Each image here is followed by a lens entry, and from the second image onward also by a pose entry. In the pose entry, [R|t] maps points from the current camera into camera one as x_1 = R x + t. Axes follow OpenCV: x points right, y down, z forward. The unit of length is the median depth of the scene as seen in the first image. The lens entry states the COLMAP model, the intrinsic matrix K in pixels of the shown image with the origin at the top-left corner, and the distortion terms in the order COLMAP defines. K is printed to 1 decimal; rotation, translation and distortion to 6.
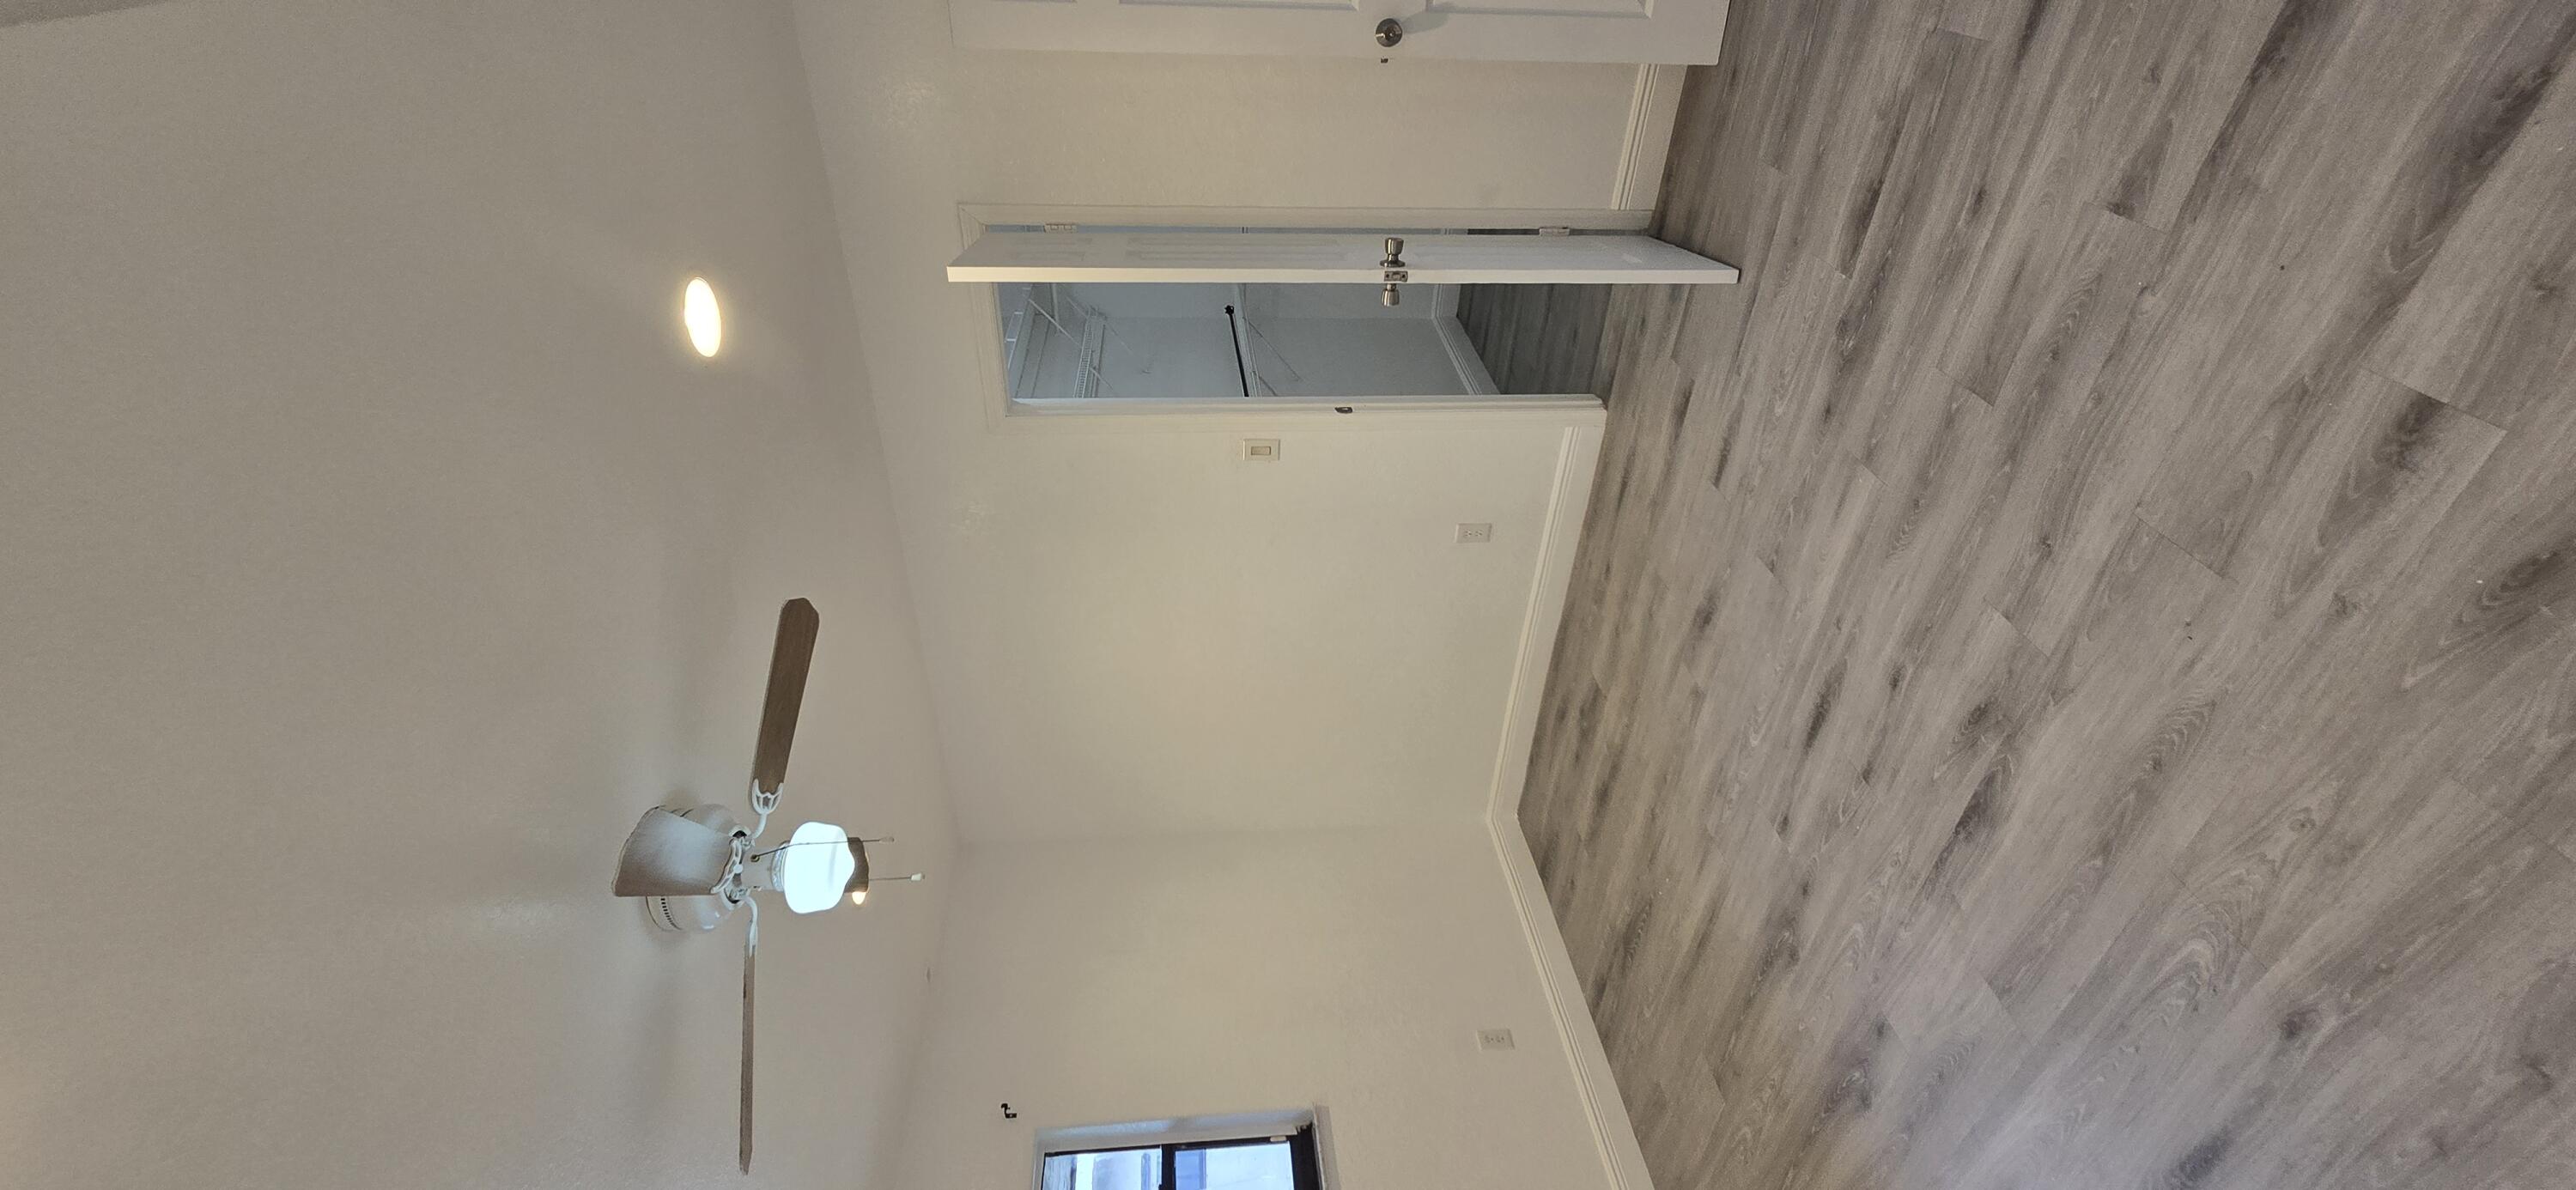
lens RADIAL K [[1057.8, 0, 1296.6], [0, 1057.8, 581.0], [0, 0, 1]] dist [-0.015200, 0.006267]
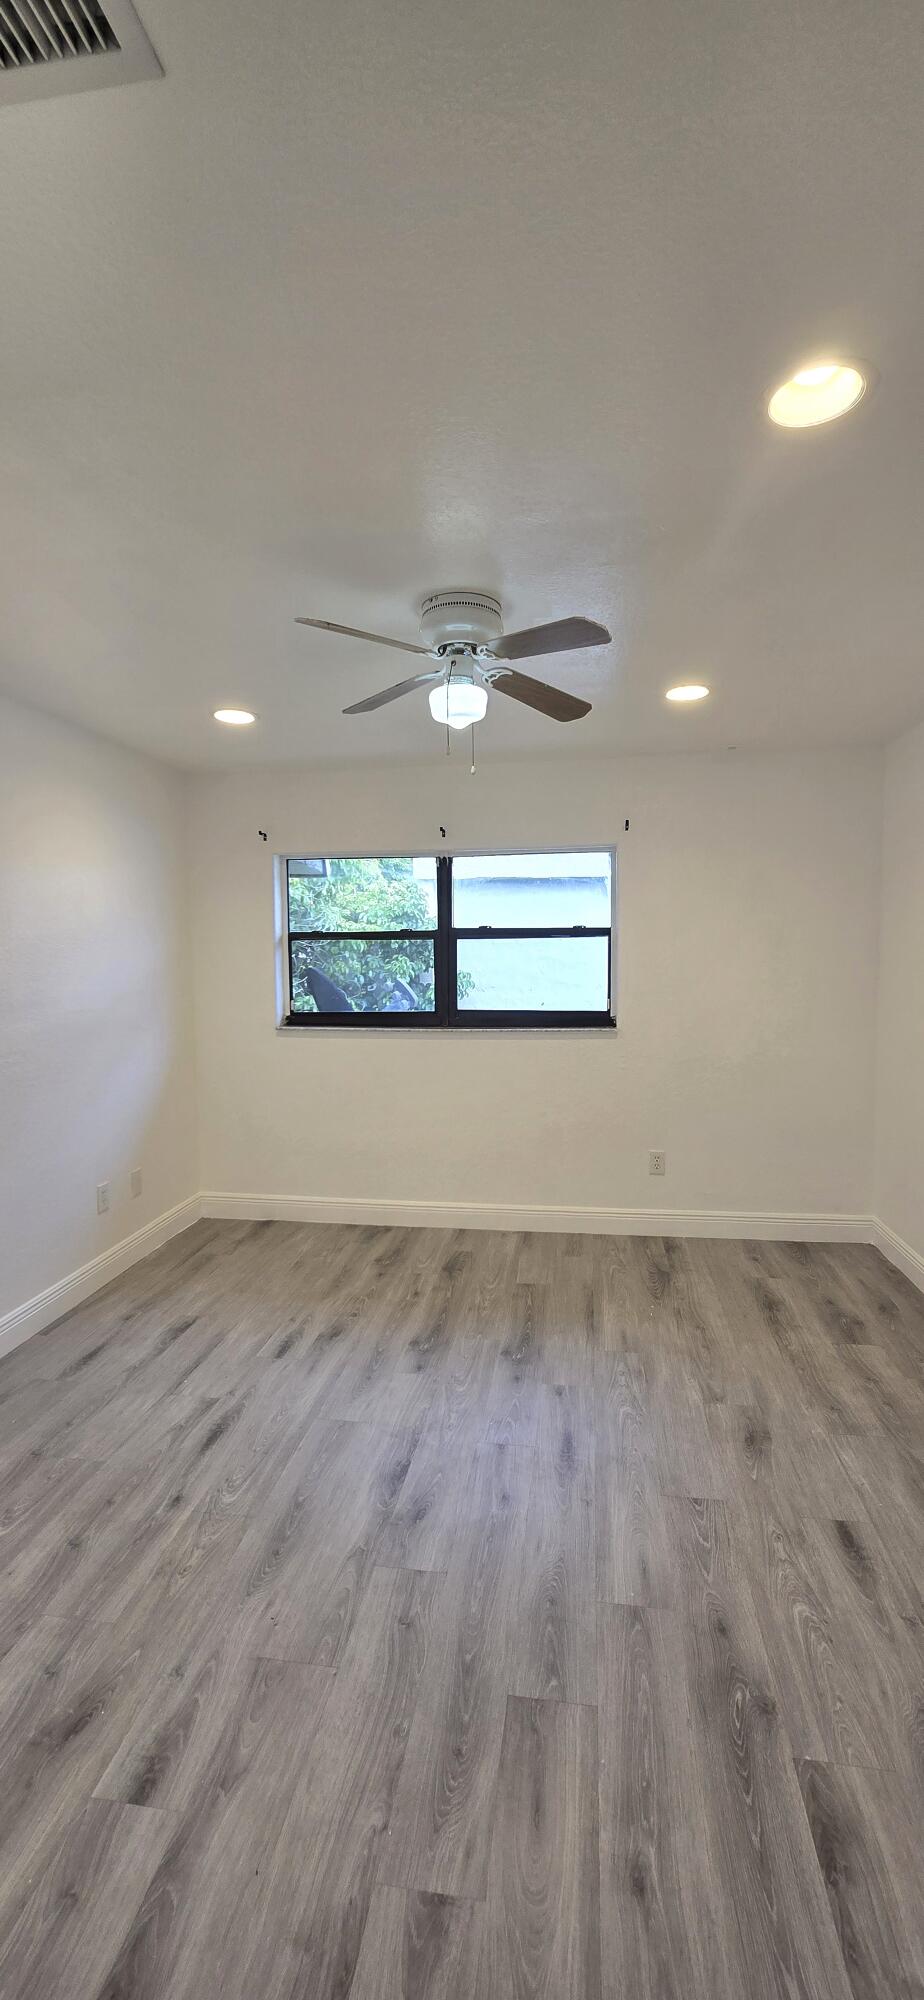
lens RADIAL K [[821.3, 0, 456.1], [0, 821.3, 1015.2], [0, 0, 1]] dist [-0.015200, 0.006267]
pose [[-0.100964, 0.993530, 0.051996, -0.099086], [-0.448913, -0.092135, 0.888813, -1.008508], [0.887853, 0.066396, 0.455311, 0.627510]]
